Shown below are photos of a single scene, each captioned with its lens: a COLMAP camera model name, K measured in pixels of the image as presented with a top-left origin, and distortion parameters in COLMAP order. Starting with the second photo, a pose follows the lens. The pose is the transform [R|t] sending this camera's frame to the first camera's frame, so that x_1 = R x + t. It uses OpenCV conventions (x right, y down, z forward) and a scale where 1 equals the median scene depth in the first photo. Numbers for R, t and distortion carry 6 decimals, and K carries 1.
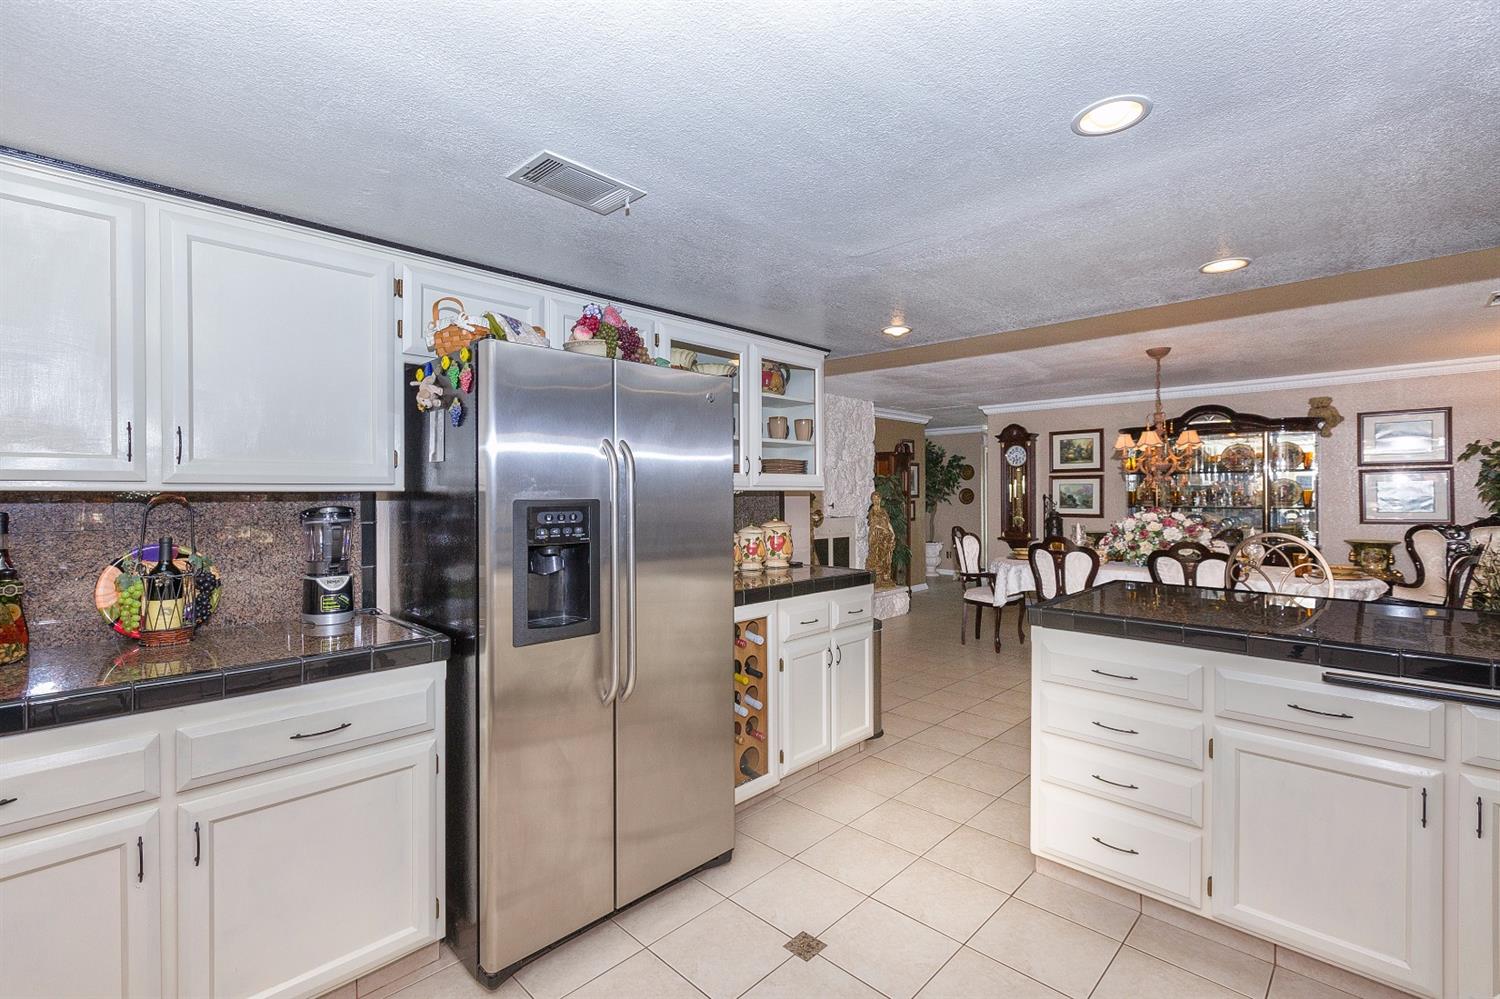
lens RADIAL K [[670.9, 0, 754.4], [0, 670.9, 495.9], [0, 0, 1]] dist [0.002221, -0.000679]
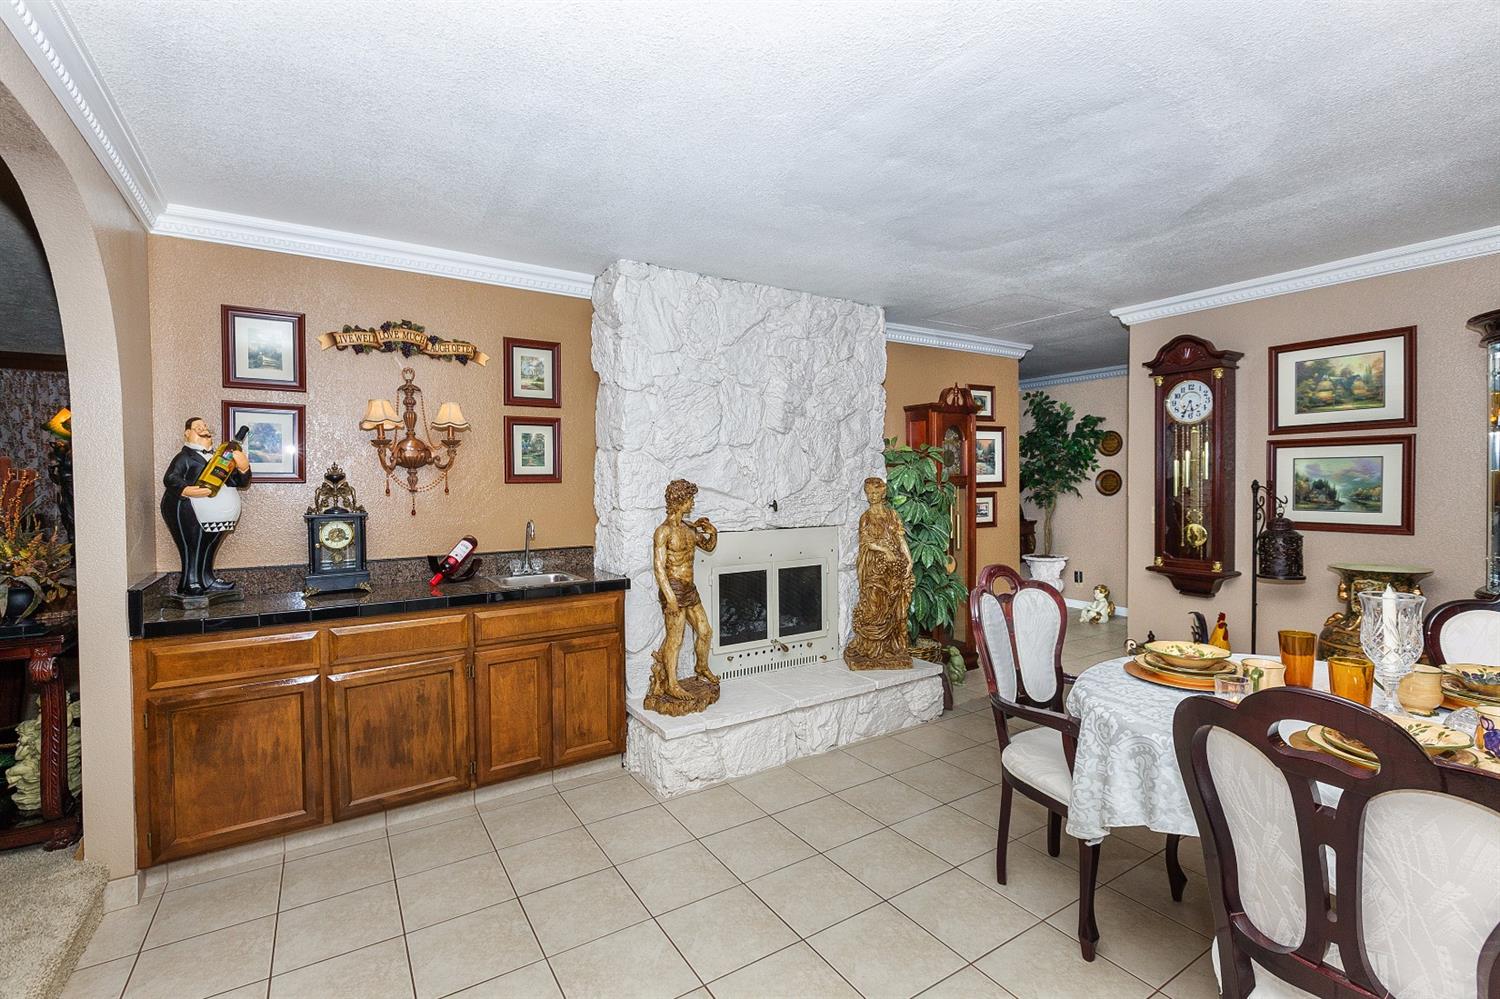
lens RADIAL K [[670.9, 0, 742.7], [0, 670.9, 498.3], [0, 0, 1]] dist [0.002221, -0.000679]
pose [[0.969850, -0.000602, -0.243702, 0.199356], [0.006829, 0.999671, 0.024706, -0.003877], [0.243607, -0.025625, 0.969535, 0.458490]]
